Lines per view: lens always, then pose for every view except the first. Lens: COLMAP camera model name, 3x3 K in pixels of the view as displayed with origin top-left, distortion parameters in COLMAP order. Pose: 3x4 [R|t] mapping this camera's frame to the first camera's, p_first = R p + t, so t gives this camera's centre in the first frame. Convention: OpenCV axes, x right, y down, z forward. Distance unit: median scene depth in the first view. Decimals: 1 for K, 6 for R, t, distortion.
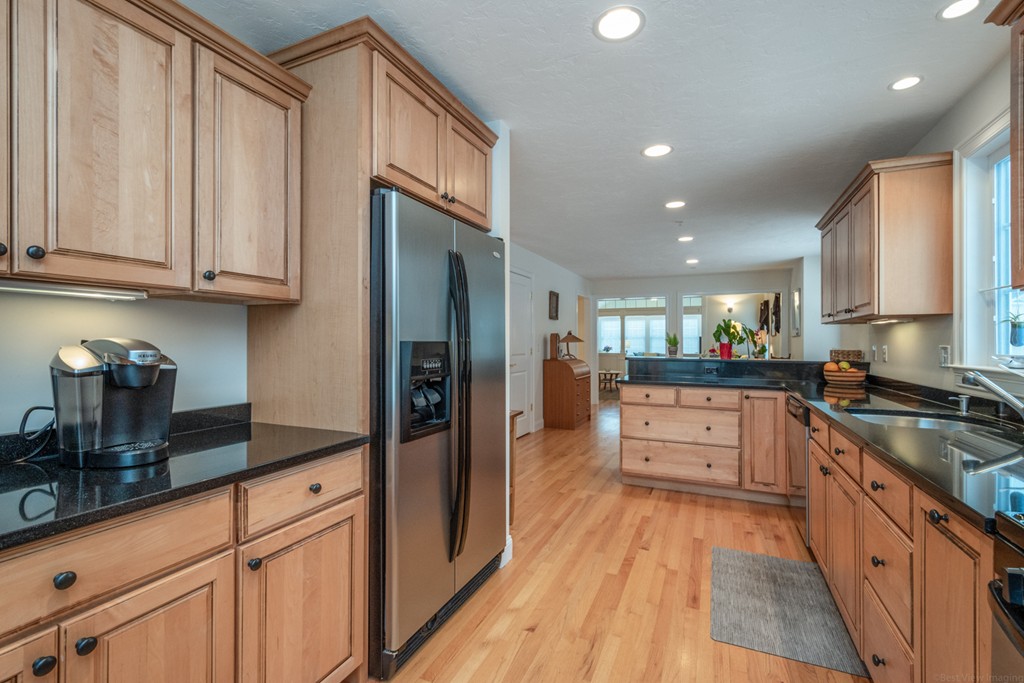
lens RADIAL K [[449.6, 0, 510.0], [0, 449.6, 342.0], [0, 0, 1]] dist [-0.001000, 0.000415]
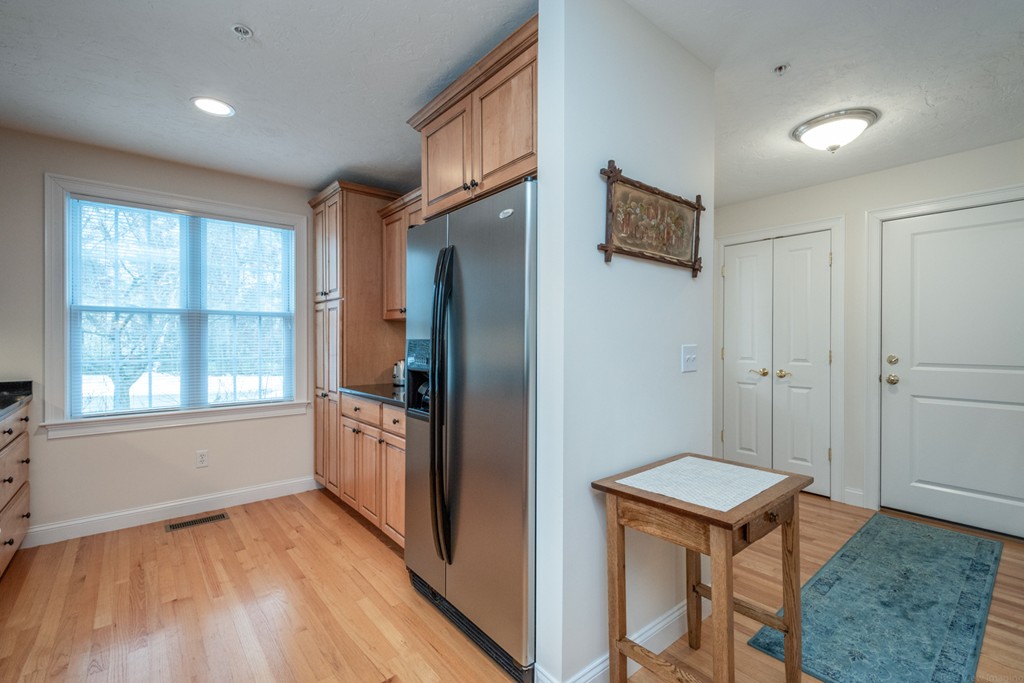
lens RADIAL K [[449.6, 0, 508.5], [0, 449.6, 342.3], [0, 0, 1]] dist [-0.001000, 0.000415]
pose [[-0.428231, 0.003791, -0.903661, 0.691235], [0.005509, 0.999984, 0.001585, 0.005931], [0.903653, -0.004300, -0.428245, 1.503304]]
